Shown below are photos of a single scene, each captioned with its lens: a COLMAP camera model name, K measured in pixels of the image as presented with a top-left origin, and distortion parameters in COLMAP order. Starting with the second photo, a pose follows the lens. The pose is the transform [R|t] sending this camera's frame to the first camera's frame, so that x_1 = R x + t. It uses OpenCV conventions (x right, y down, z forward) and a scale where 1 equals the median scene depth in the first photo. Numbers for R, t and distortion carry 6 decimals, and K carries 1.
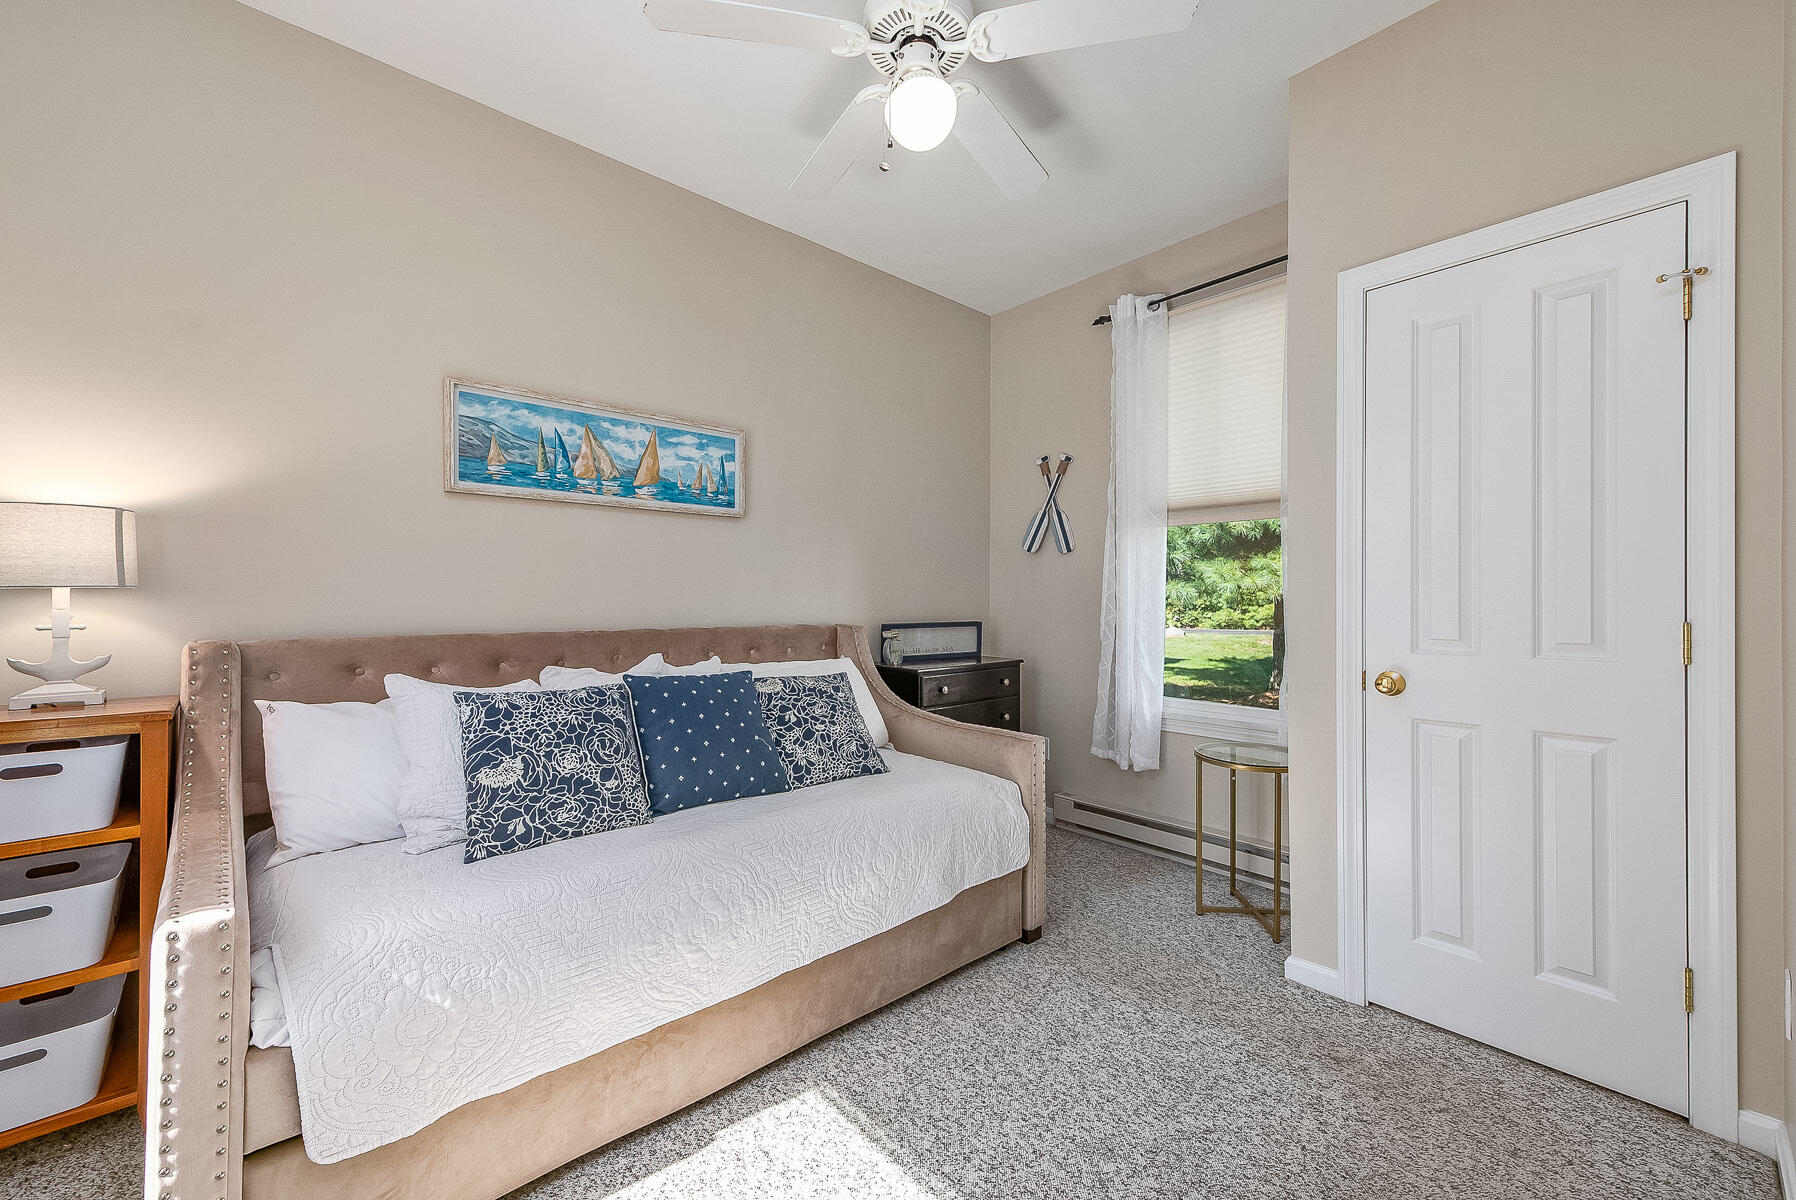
lens RADIAL K [[708.3, 0, 892.6], [0, 708.3, 595.3], [0, 0, 1]] dist [0.003074, 0.000045]
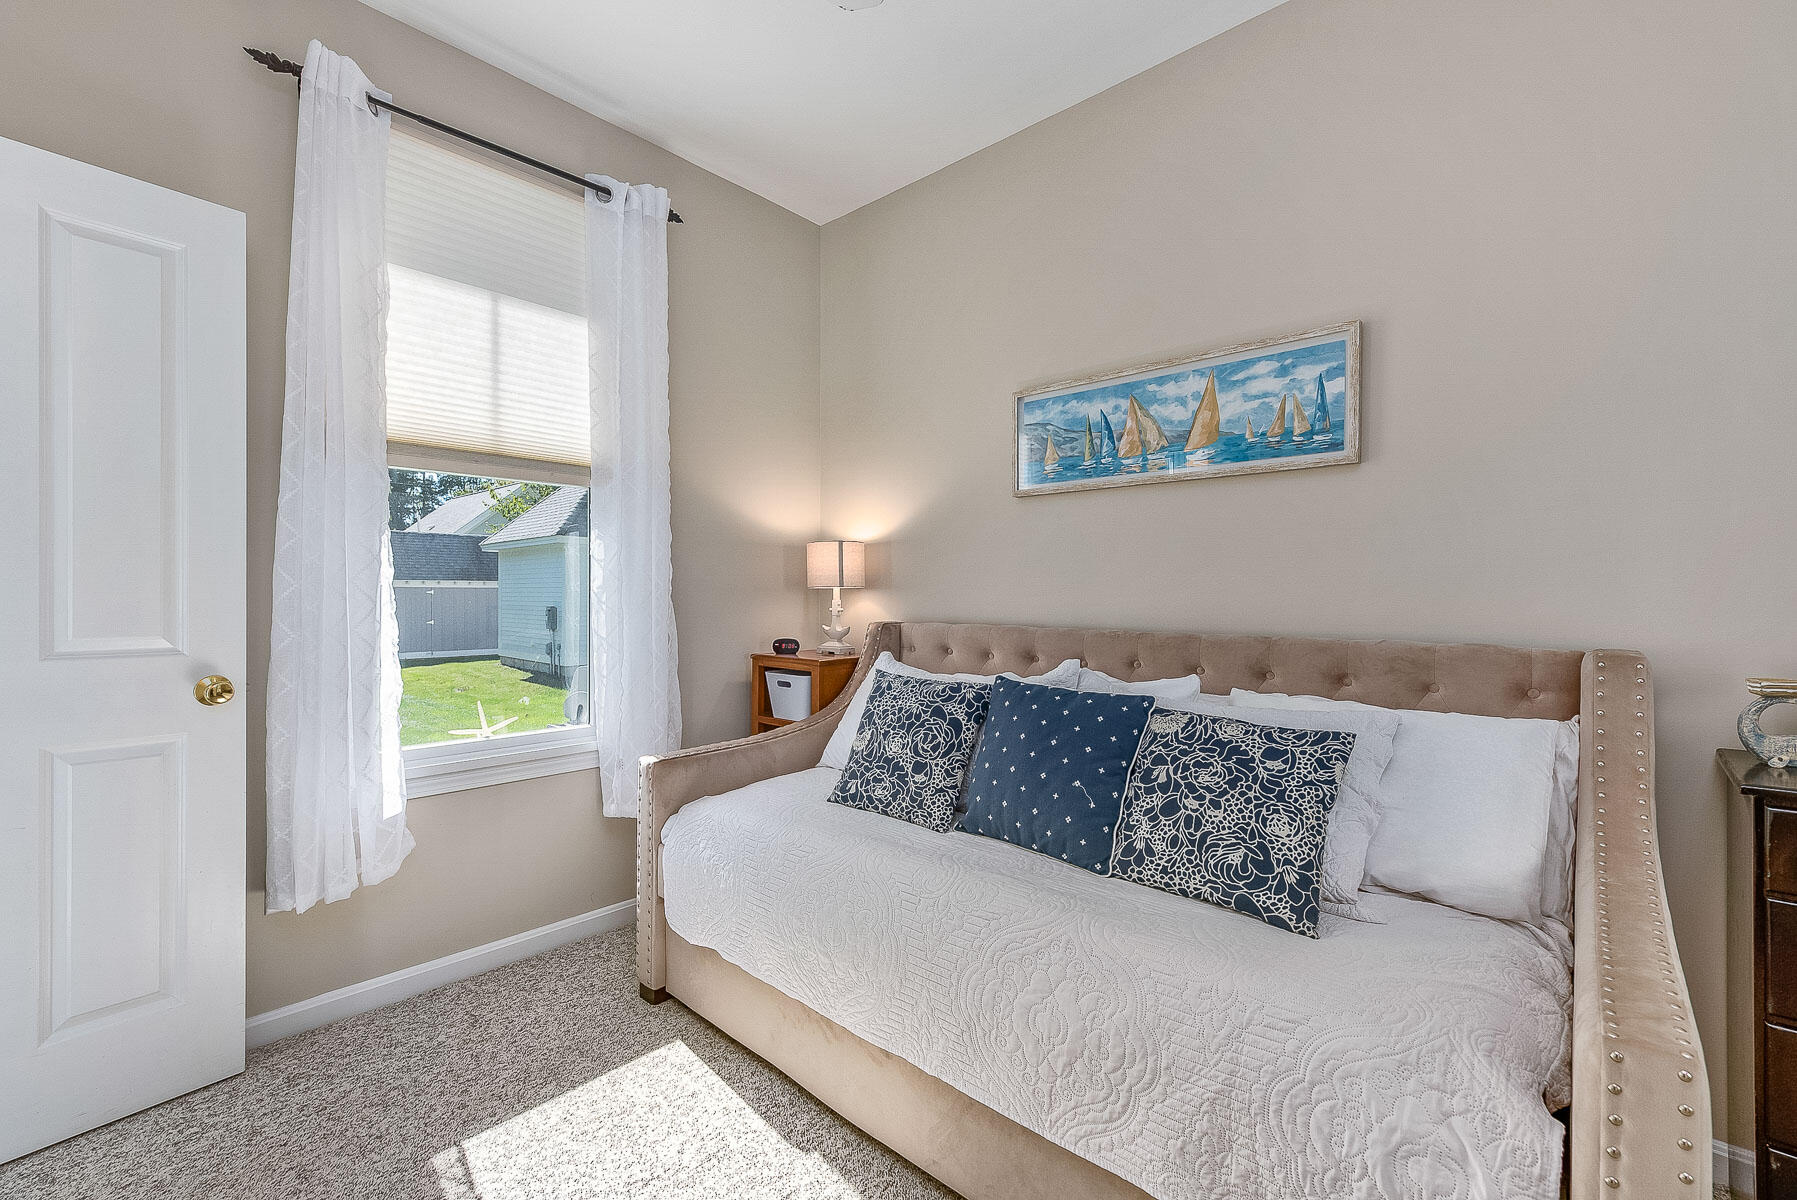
lens RADIAL K [[772.8, 0, 893.1], [0, 772.8, 597.4], [0, 0, 1]] dist [0.002536, -0.000278]
pose [[0.080165, 0.000115, -0.996782, 0.499545], [0.000547, 1.000000, 0.000160, 0.008251], [0.996781, -0.000558, 0.080165, 0.639461]]
